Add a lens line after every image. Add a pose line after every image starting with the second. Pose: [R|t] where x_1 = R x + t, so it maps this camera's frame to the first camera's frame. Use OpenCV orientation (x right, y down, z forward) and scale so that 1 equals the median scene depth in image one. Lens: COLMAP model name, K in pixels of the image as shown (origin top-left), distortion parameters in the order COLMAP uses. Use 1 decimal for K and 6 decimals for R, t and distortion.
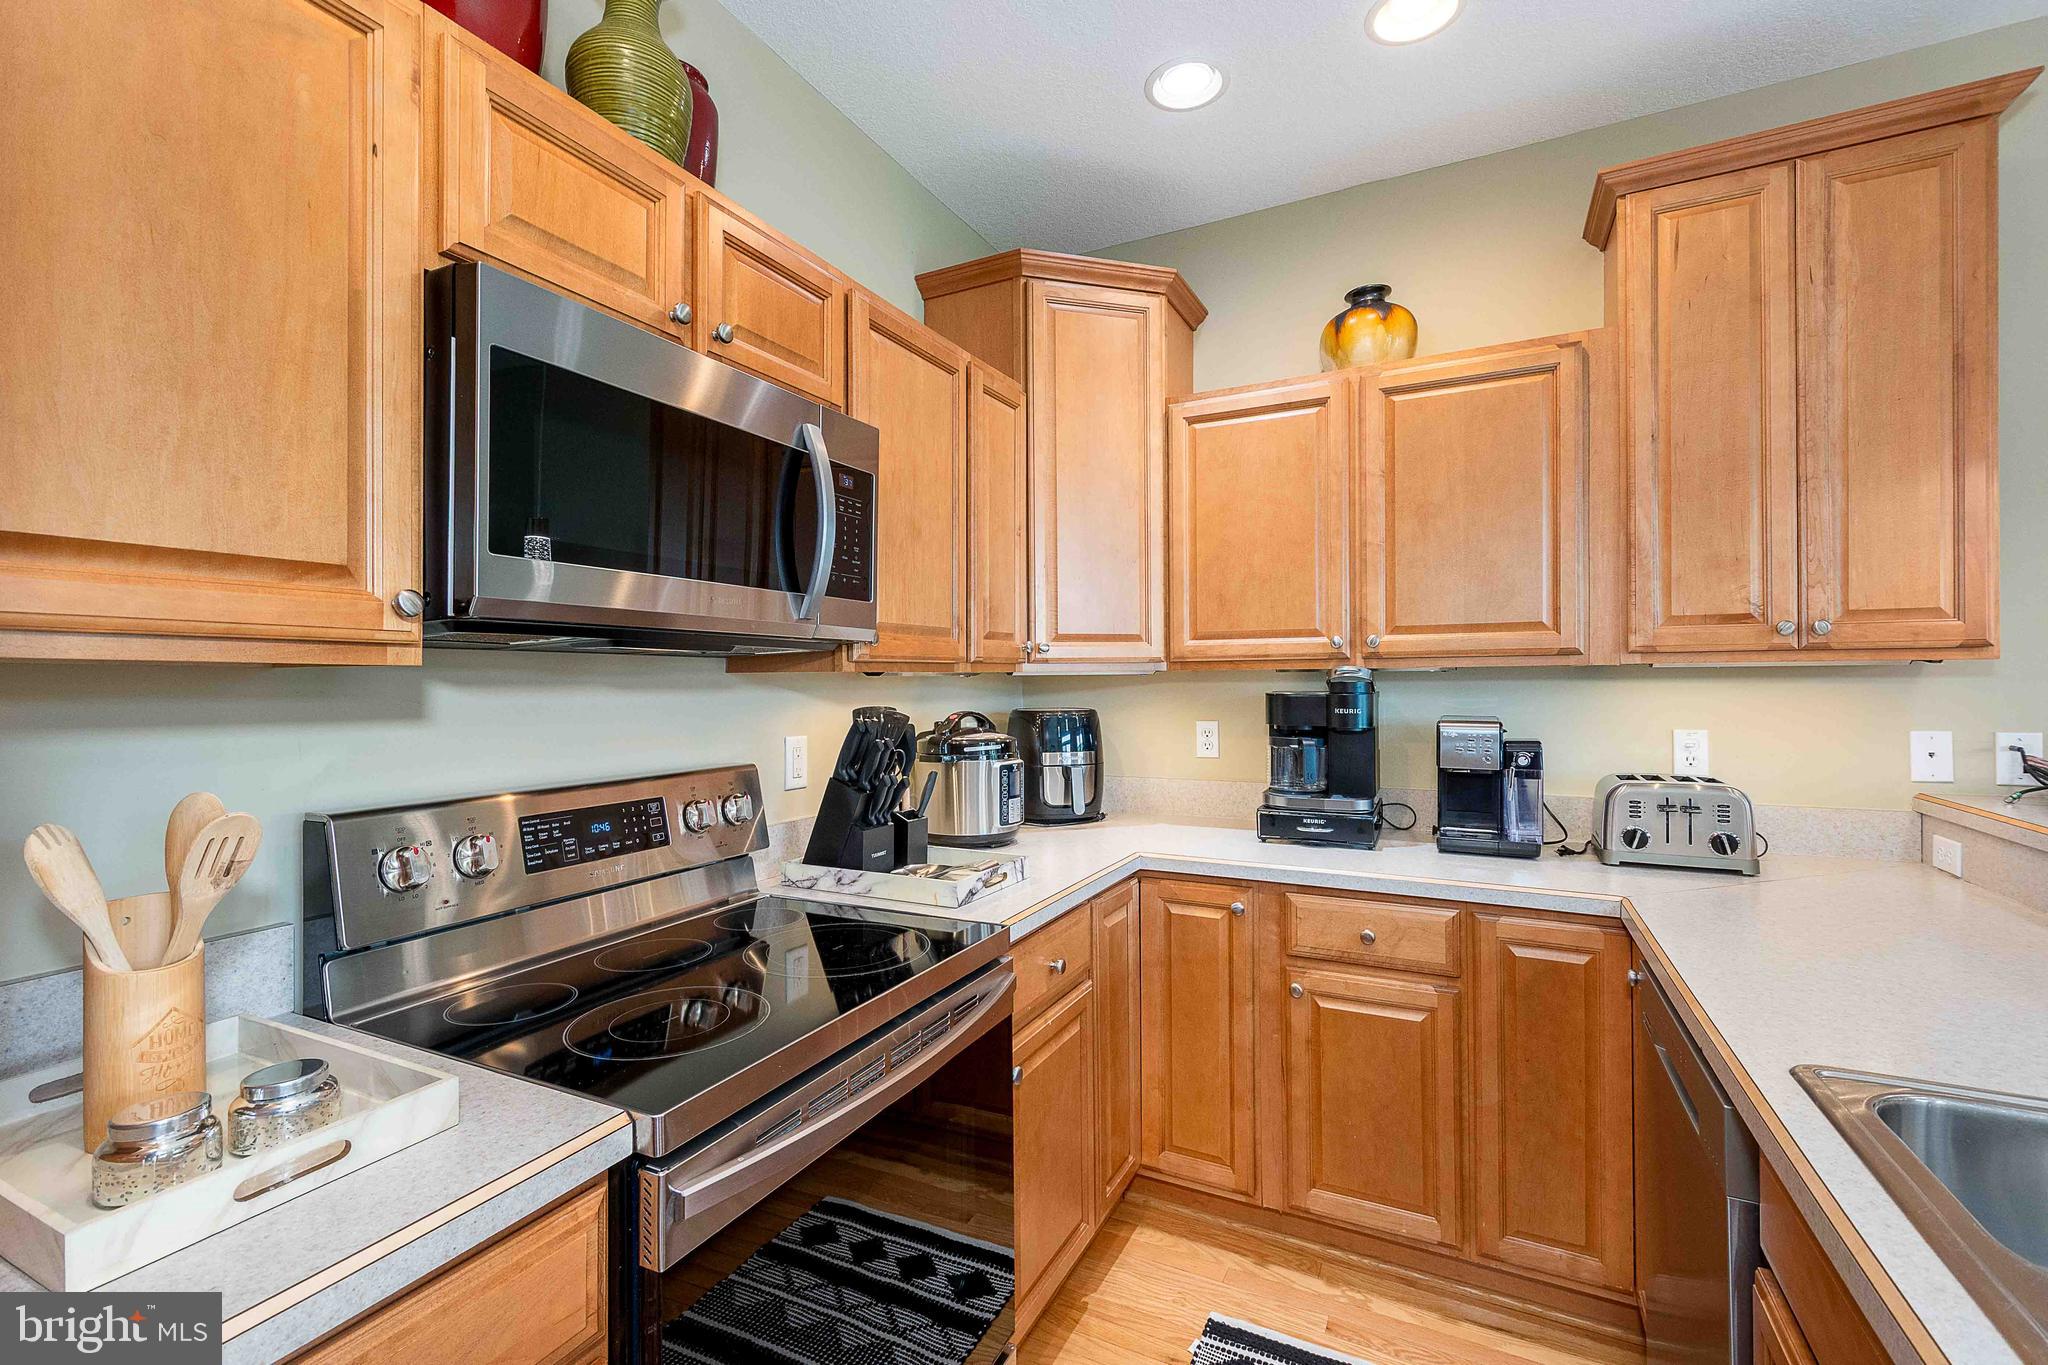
lens RADIAL K [[900.3, 0, 1014.7], [0, 900.3, 688.9], [0, 0, 1]] dist [0.010273, -0.004063]
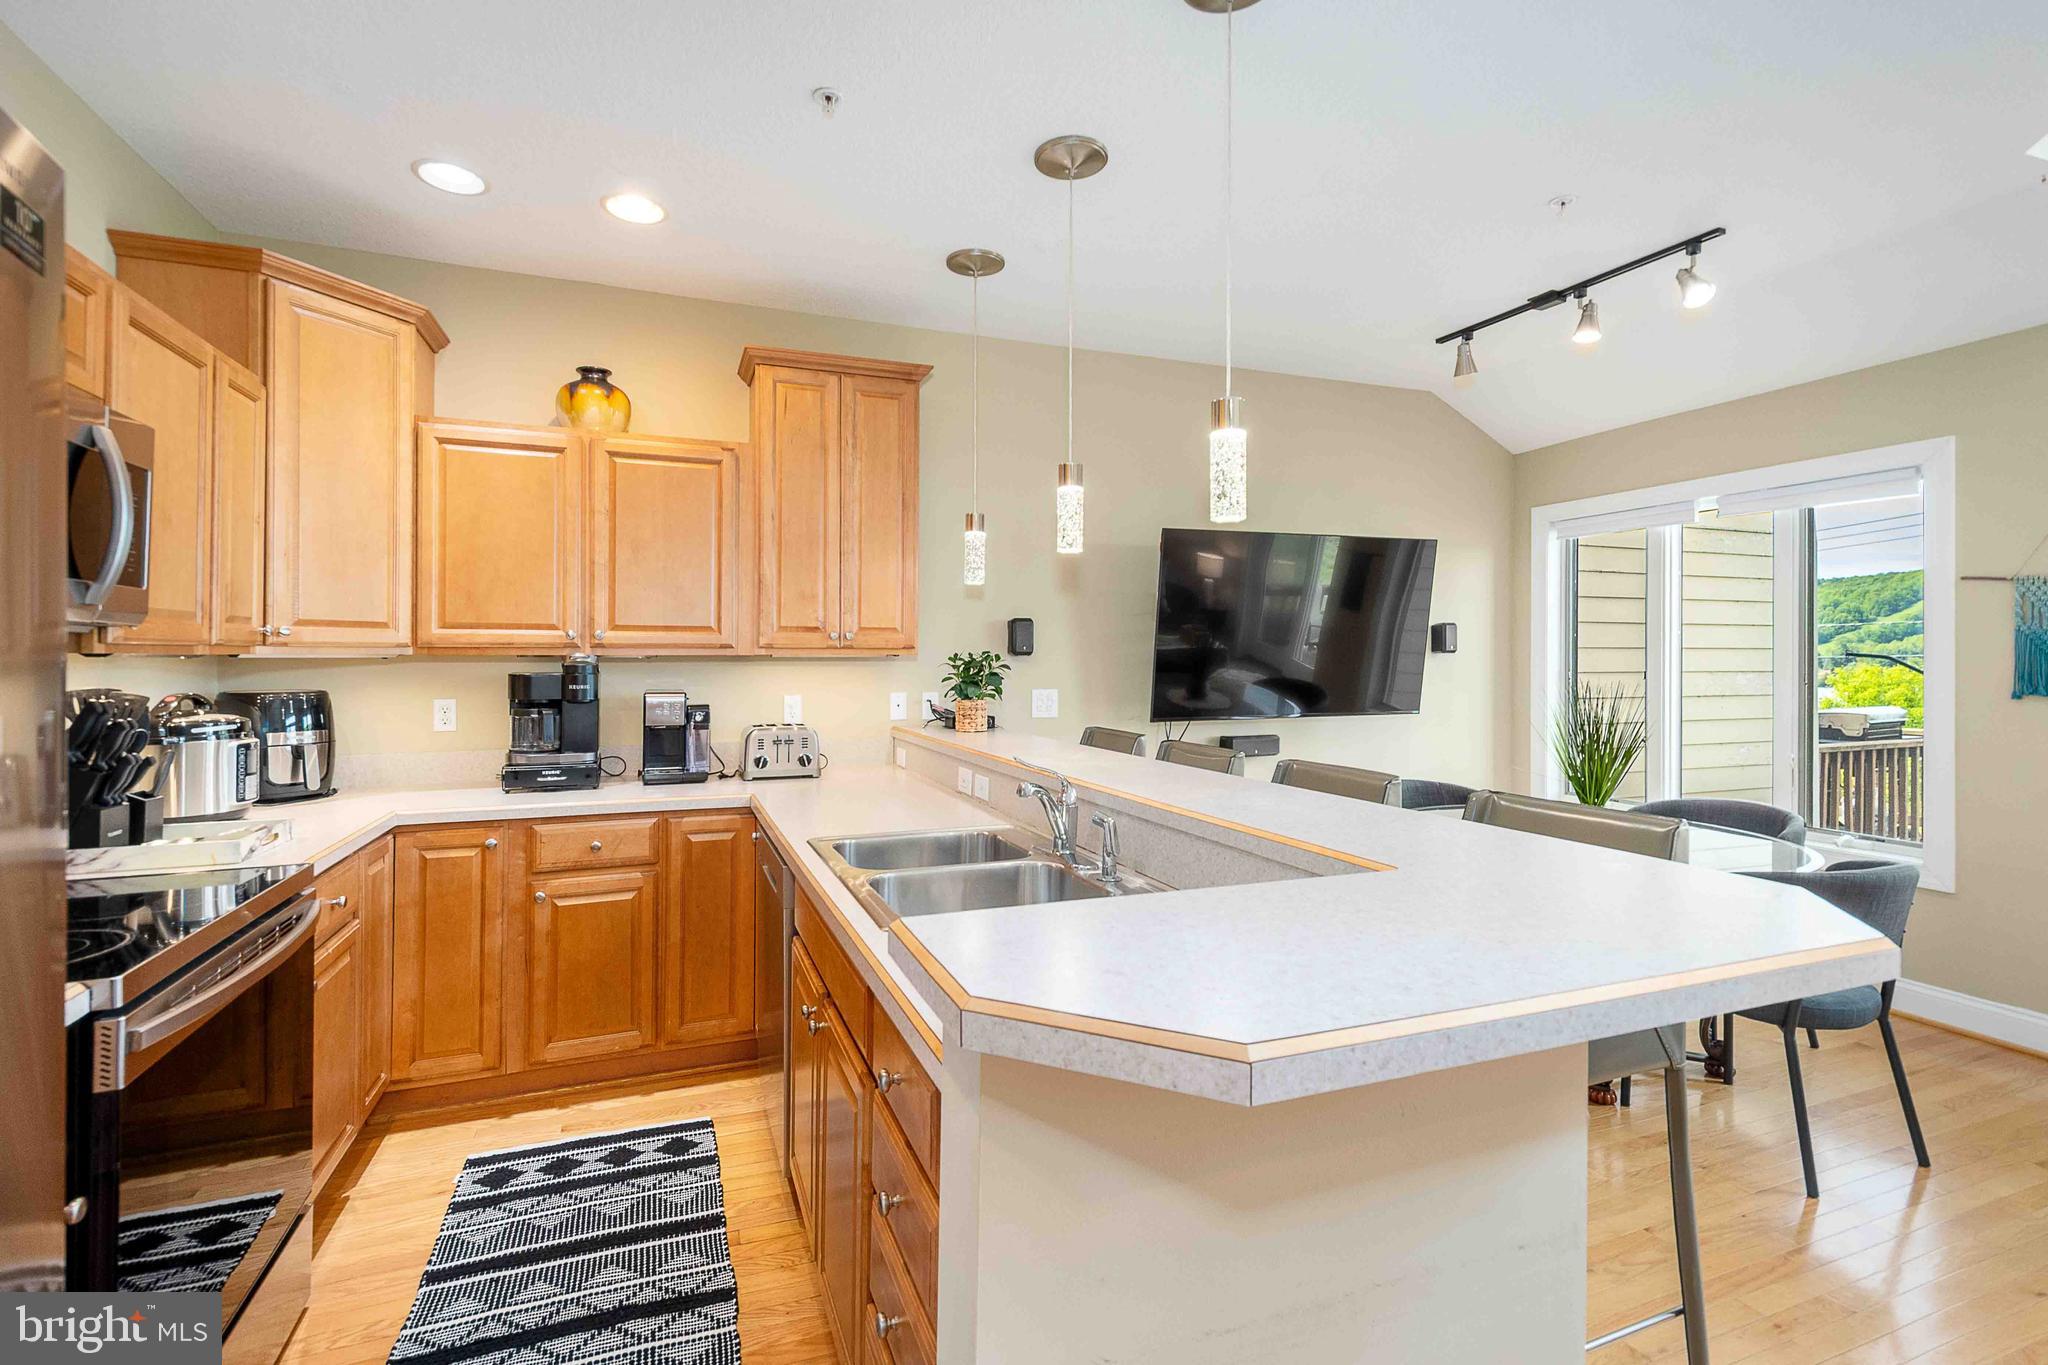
lens RADIAL K [[900.3, 0, 984.8], [0, 900.3, 633.1], [0, 0, 1]] dist [0.010273, -0.004063]
pose [[0.683242, 0.030319, 0.729562, -0.223961], [0.001866, 0.999062, -0.043267, 0.004270], [-0.730189, 0.030923, 0.682545, -0.401626]]
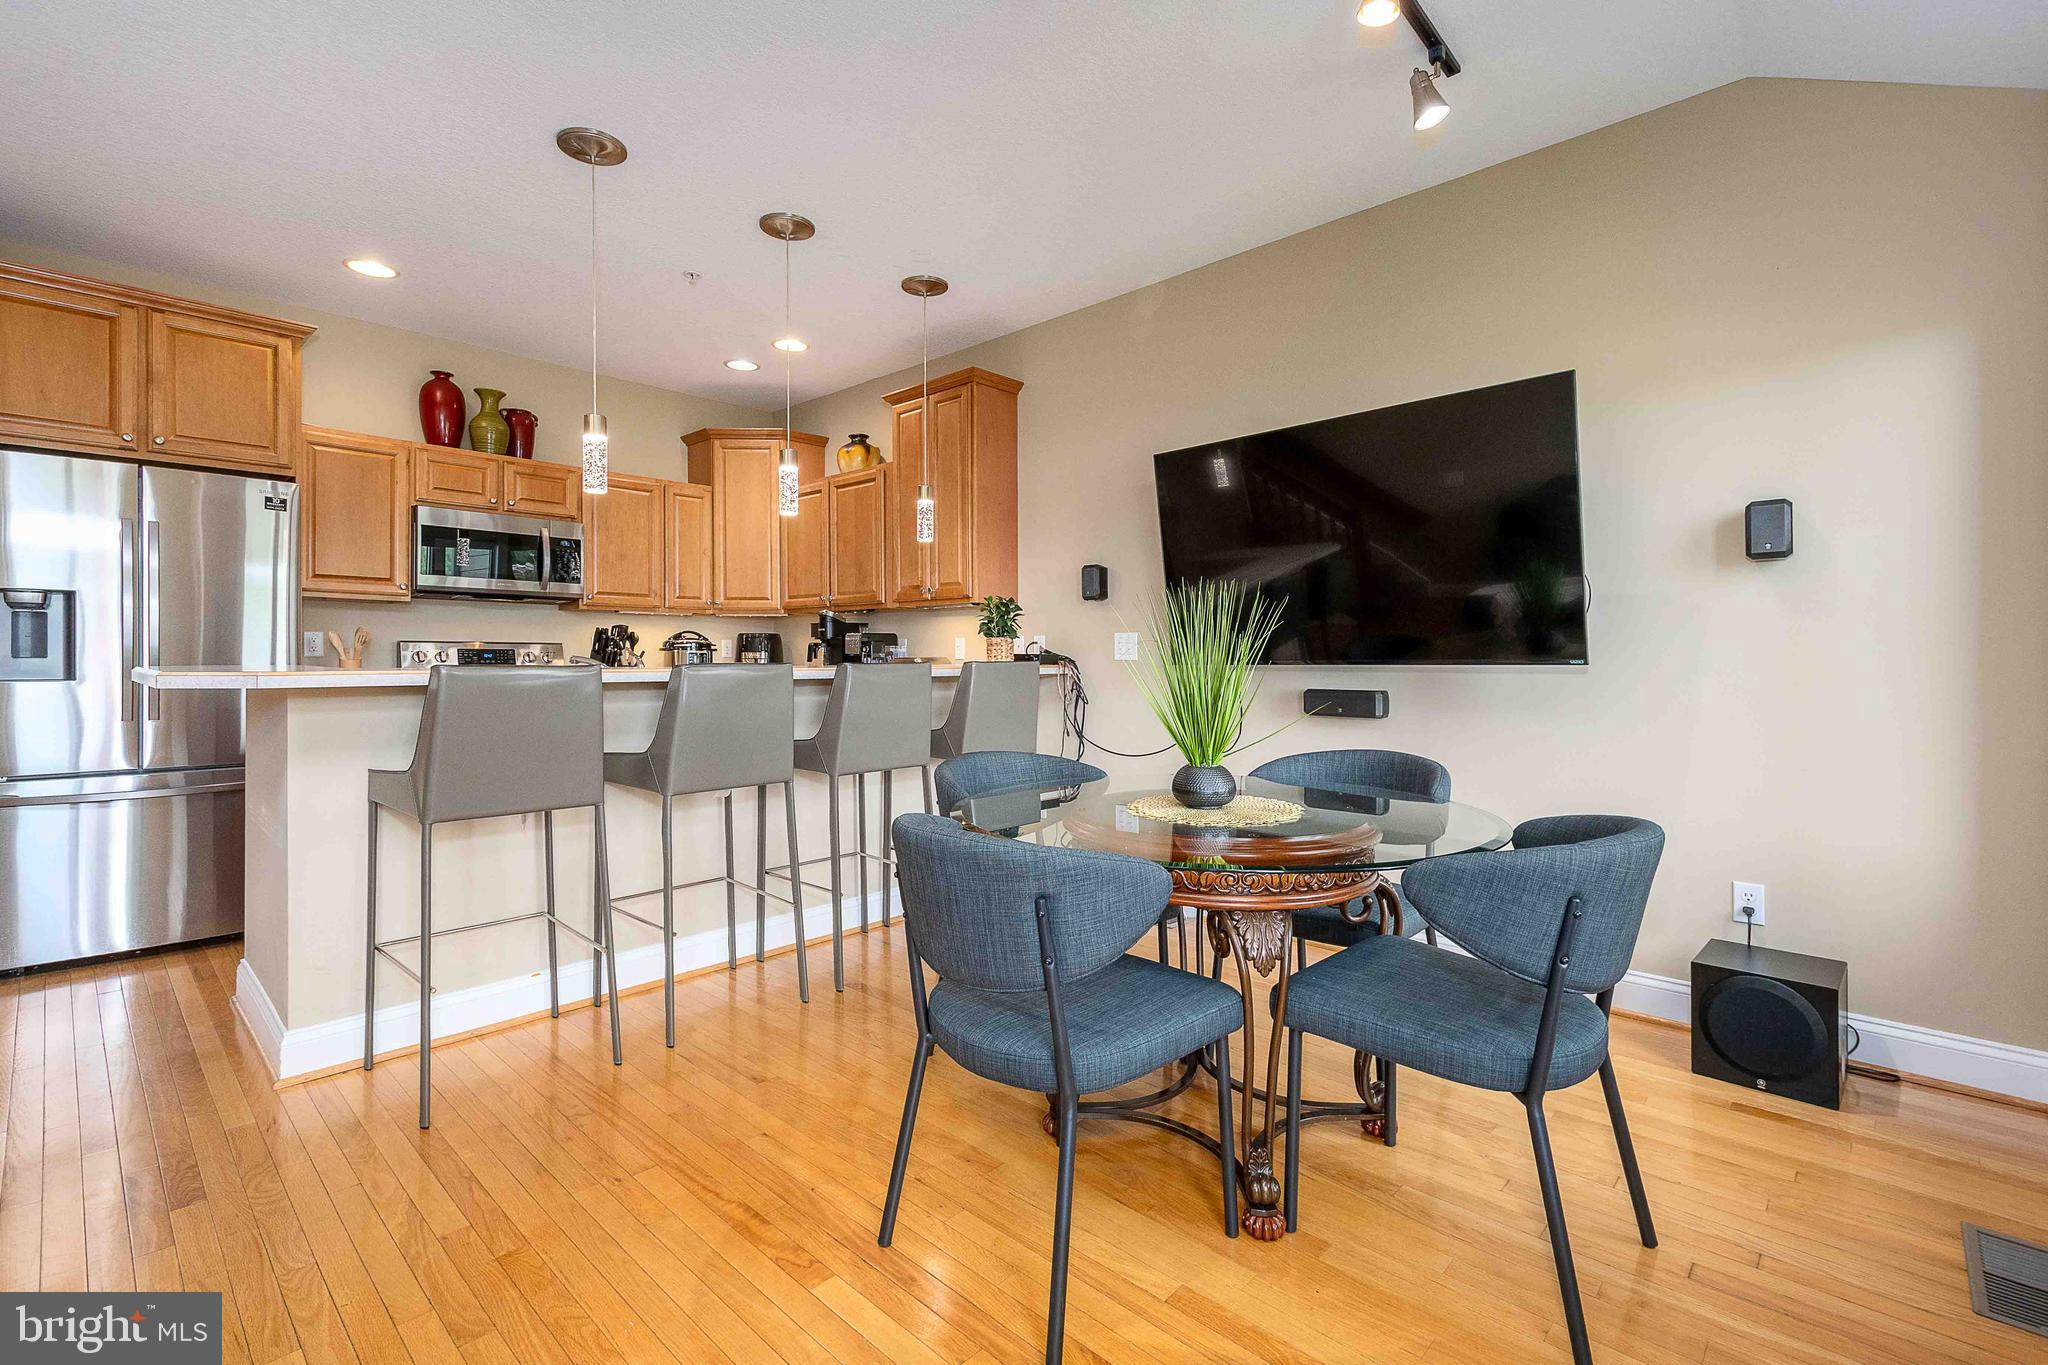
lens RADIAL K [[900.3, 0, 1035.2], [0, 900.3, 671.6], [0, 0, 1]] dist [0.010273, -0.004063]
pose [[0.964721, 0.013390, -0.262935, 1.731480], [-0.012201, 0.999907, 0.006155, 0.127607], [0.262992, -0.002730, 0.964794, -1.209804]]
